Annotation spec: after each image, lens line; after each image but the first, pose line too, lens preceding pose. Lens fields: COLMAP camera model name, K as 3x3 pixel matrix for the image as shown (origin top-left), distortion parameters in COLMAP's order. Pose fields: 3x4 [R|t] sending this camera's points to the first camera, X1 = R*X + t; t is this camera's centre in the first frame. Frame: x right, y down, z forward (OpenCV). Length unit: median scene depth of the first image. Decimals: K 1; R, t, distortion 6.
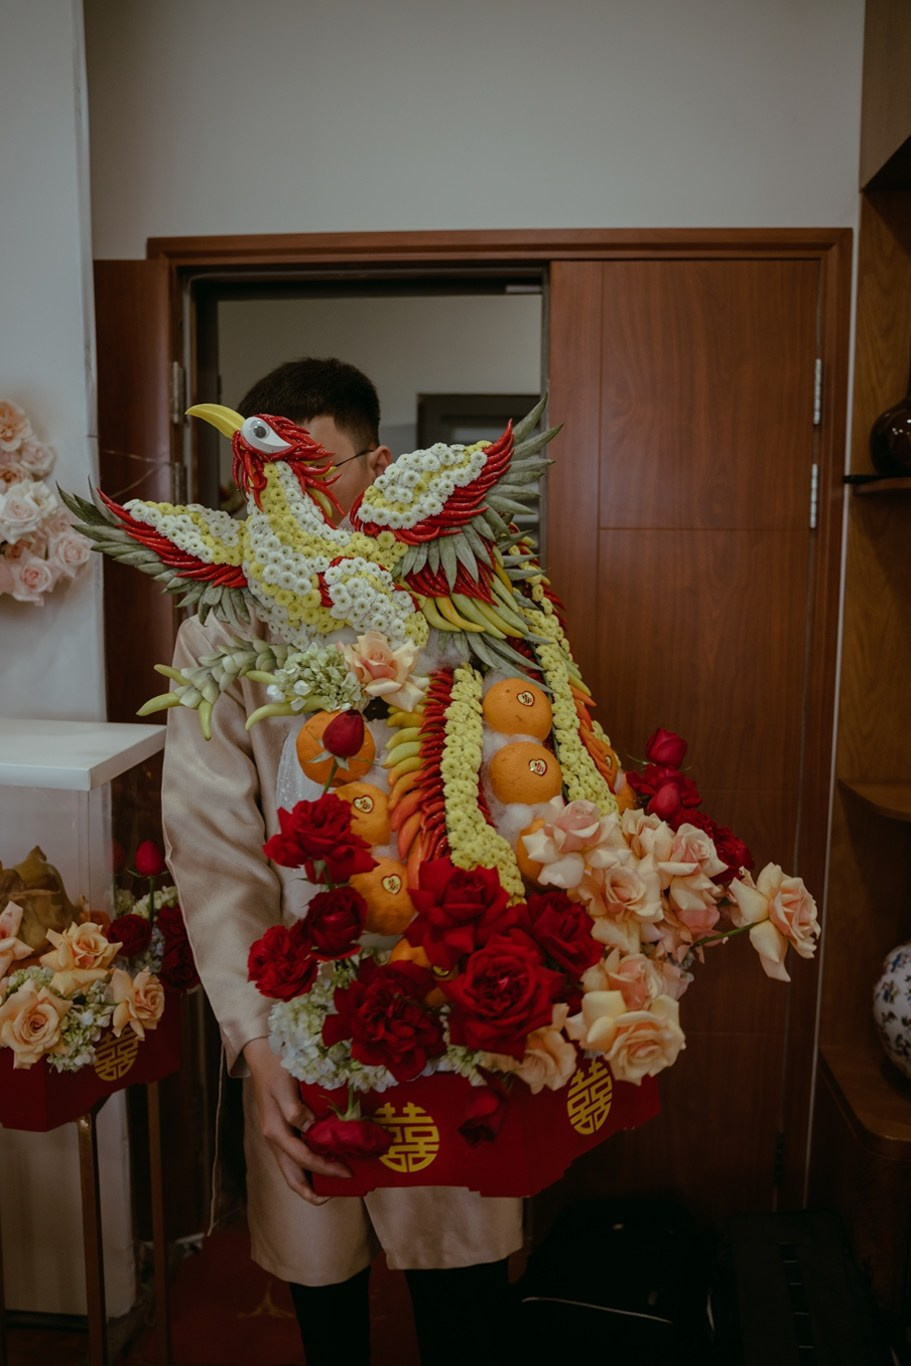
lens RADIAL K [[1152.9, 0, 449.7], [0, 1152.9, 681.4], [0, 0, 1]] dist [-0.072191, 0.006101]
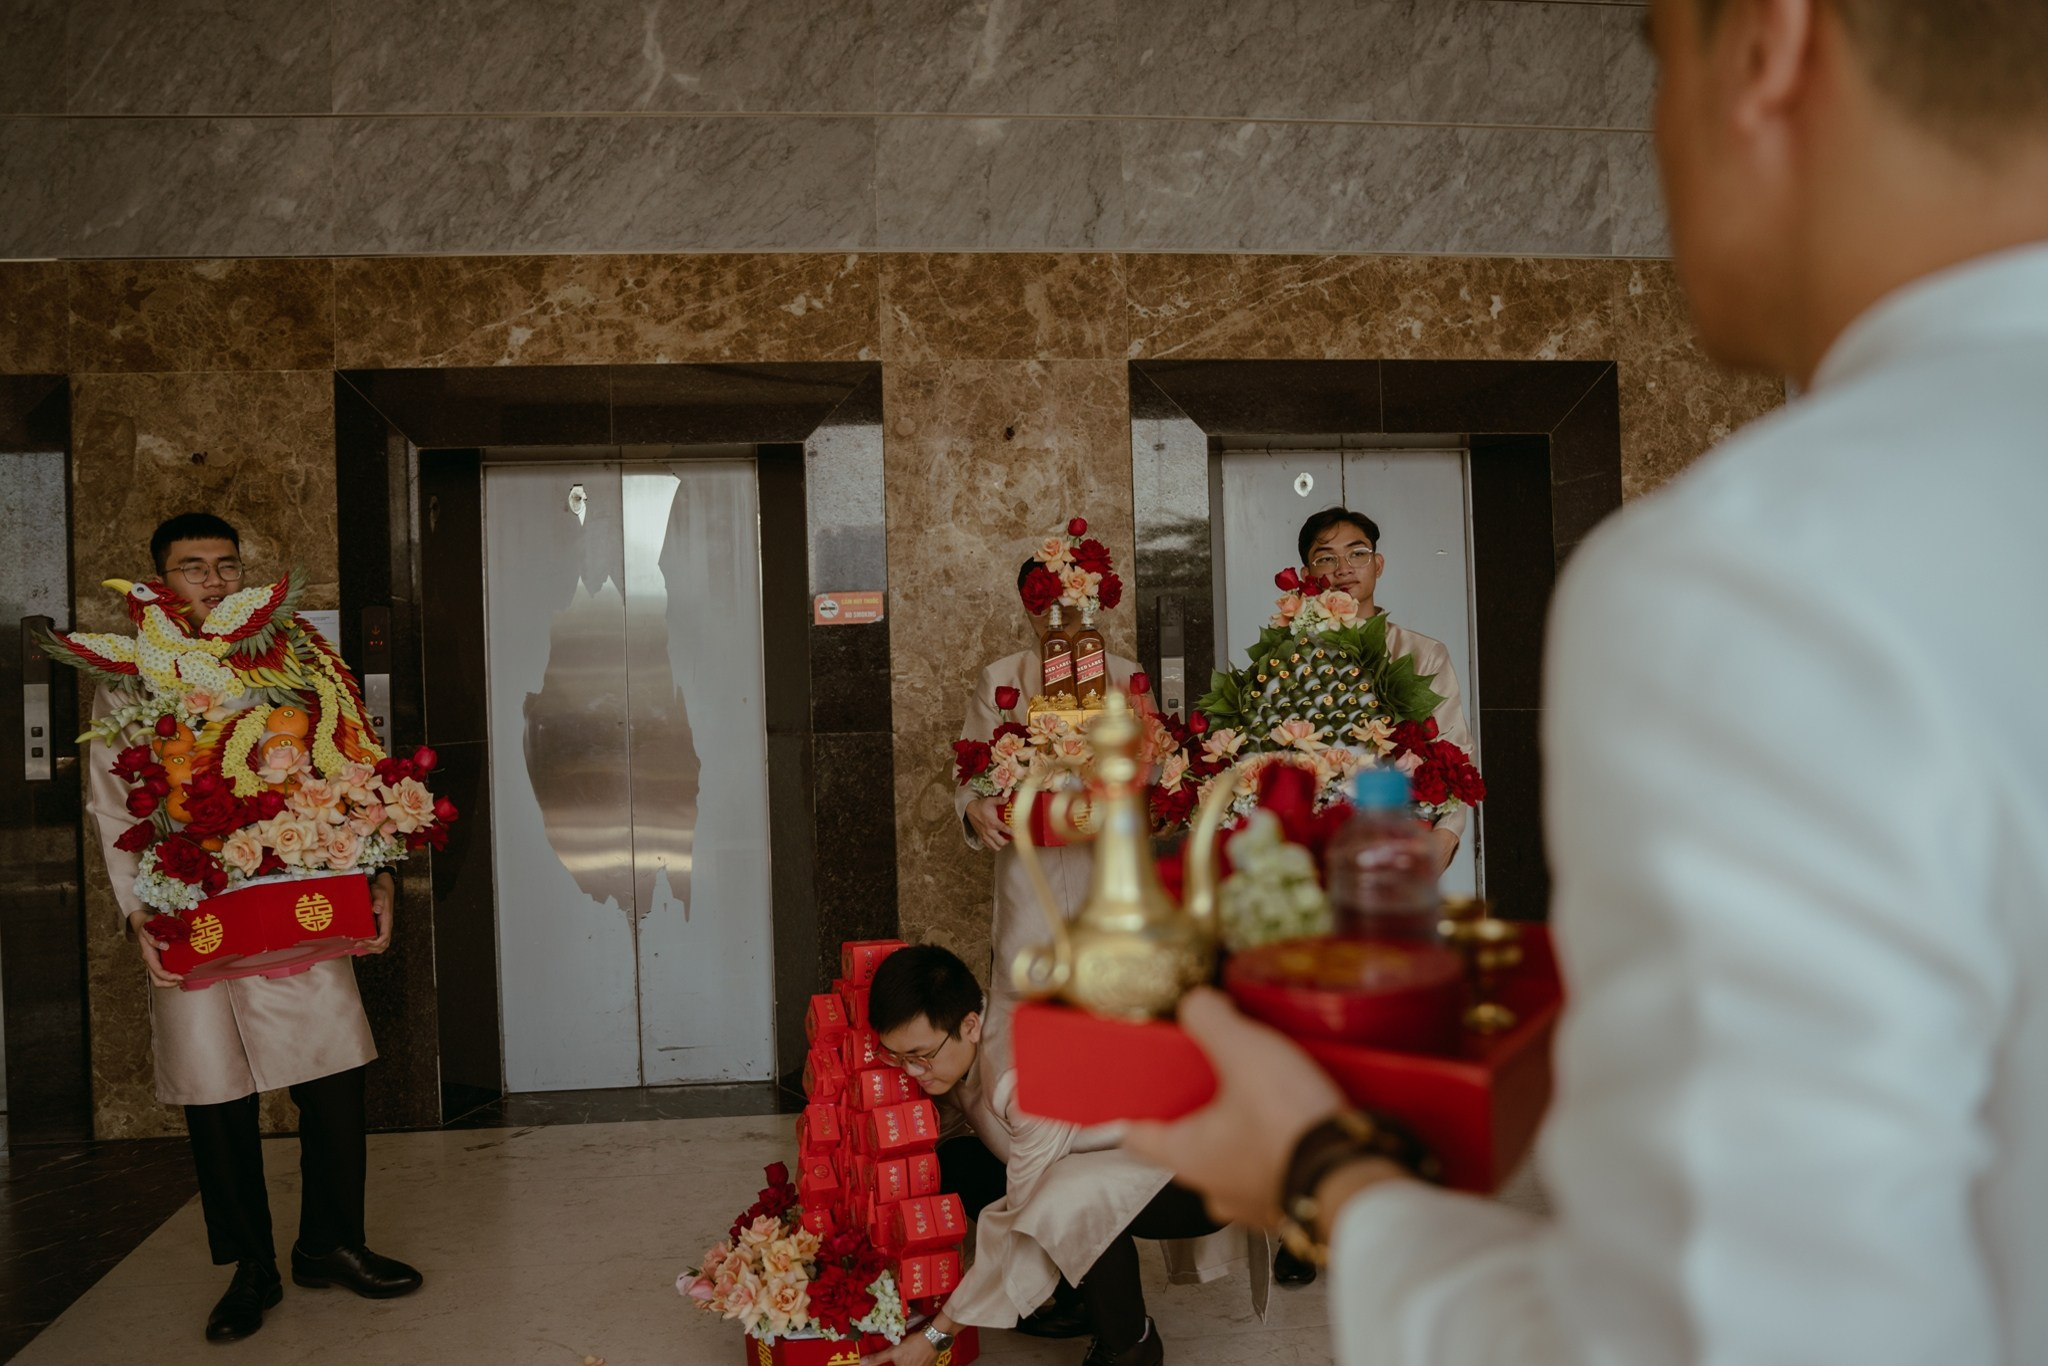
lens RADIAL K [[1728.5, 0, 1023.8], [0, 1728.5, 678.6], [0, 0, 1]] dist [-0.072191, 0.006101]
pose [[0.991109, -0.116493, 0.064283, 1.060513], [0.127859, 0.967551, -0.217938, 0.703933], [-0.036809, 0.224219, 0.973843, -1.703963]]
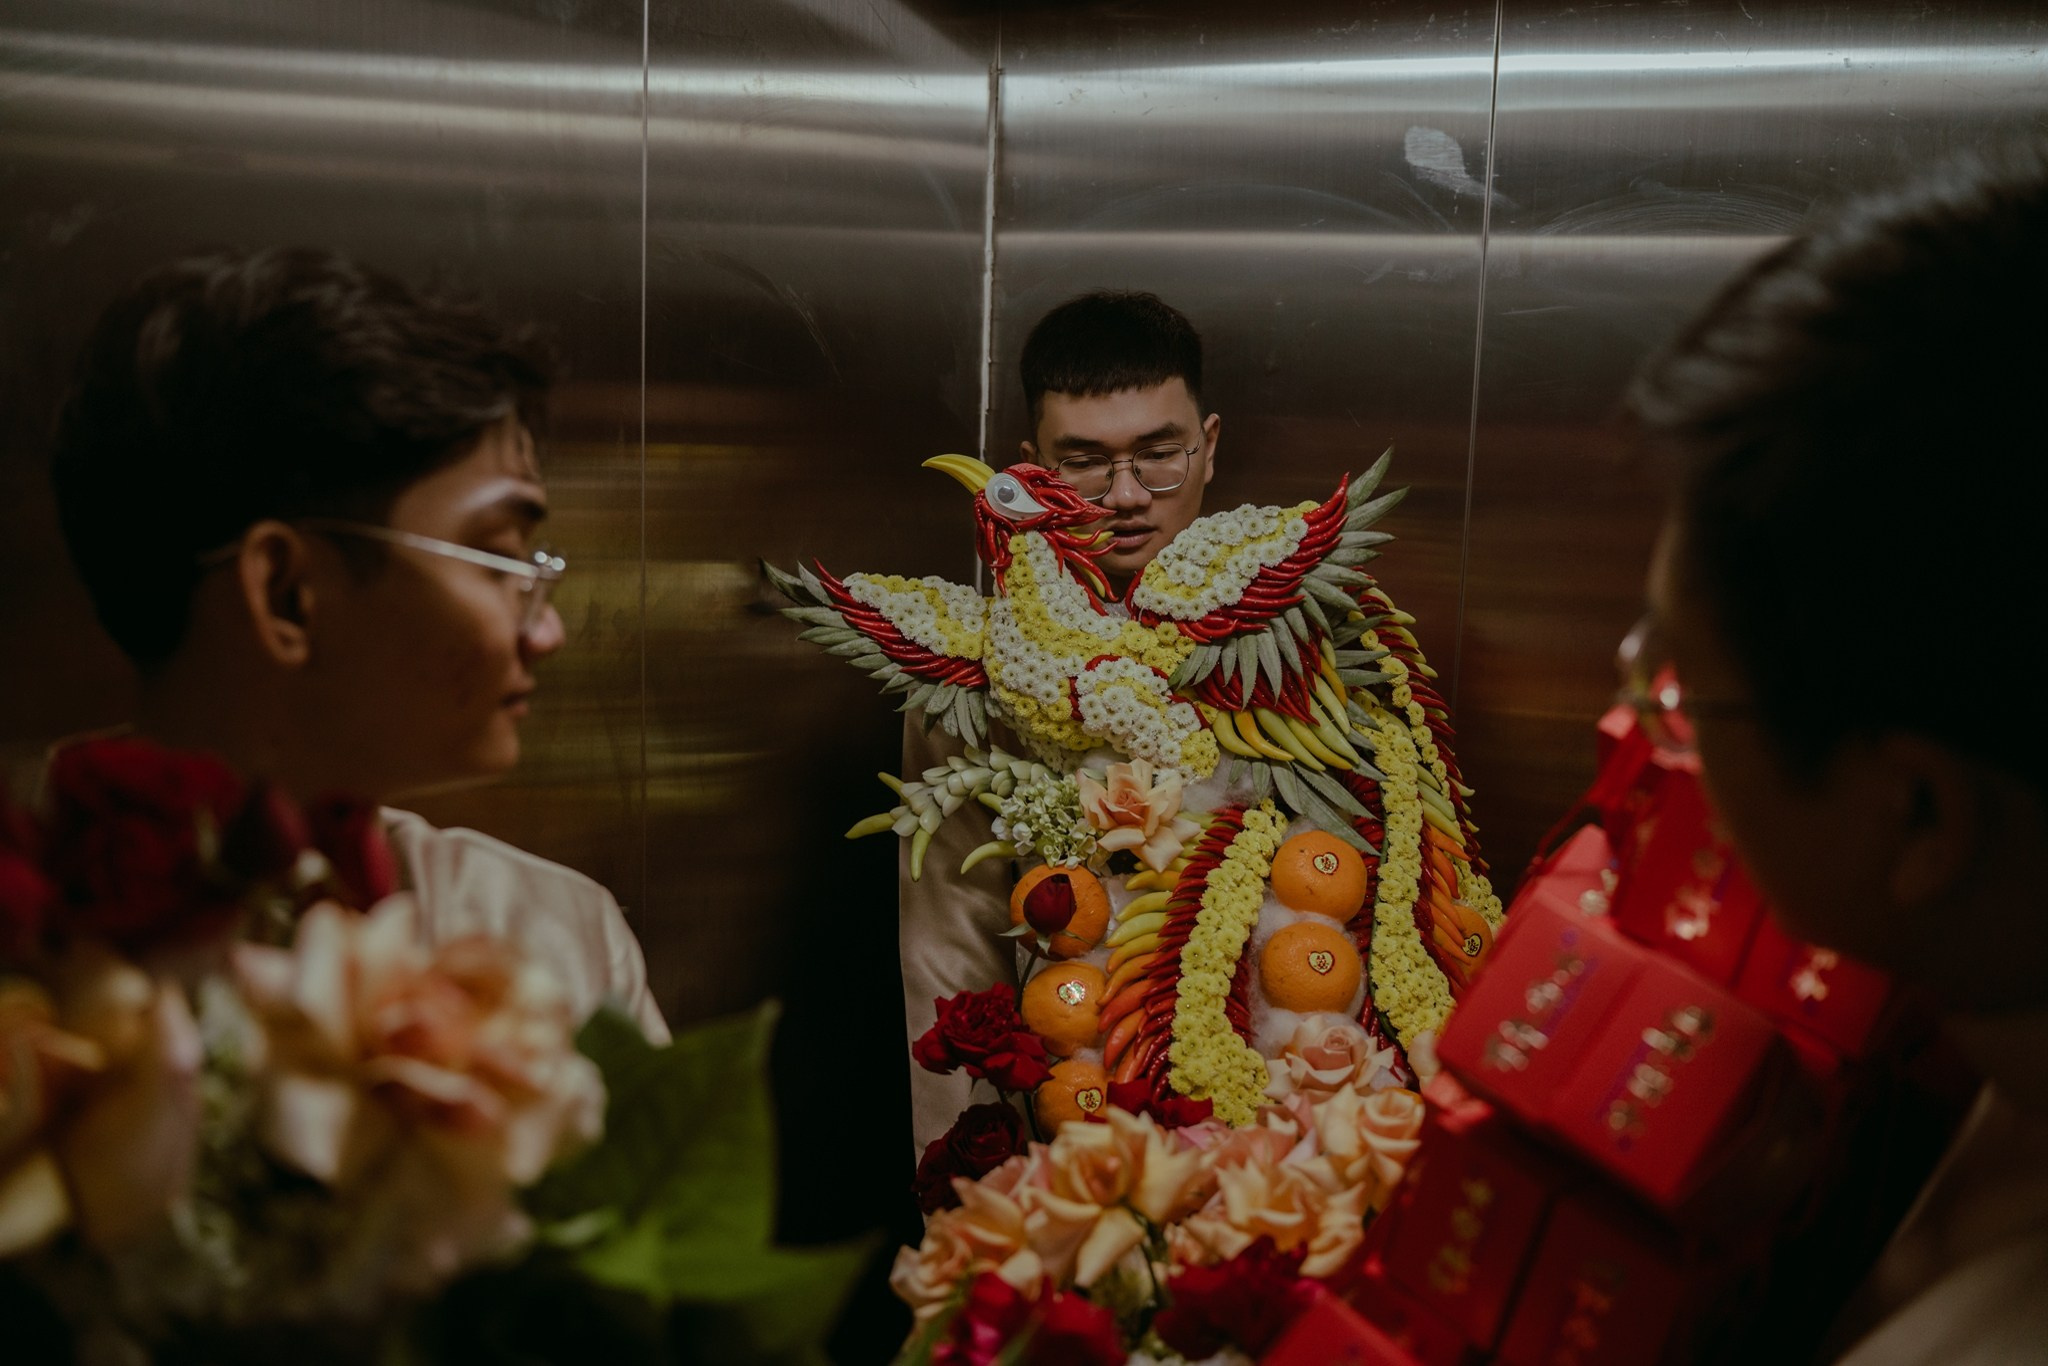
lens RADIAL K [[1728.5, 0, 1021.3], [0, 1728.5, 681.3], [0, 0, 1]] dist [-0.072191, 0.006101]
pose [[0.930644, 0.068959, -0.359370, 0.275328], [-0.048770, 0.996695, 0.064959, -0.165177], [0.362662, -0.042927, 0.930932, -0.102745]]
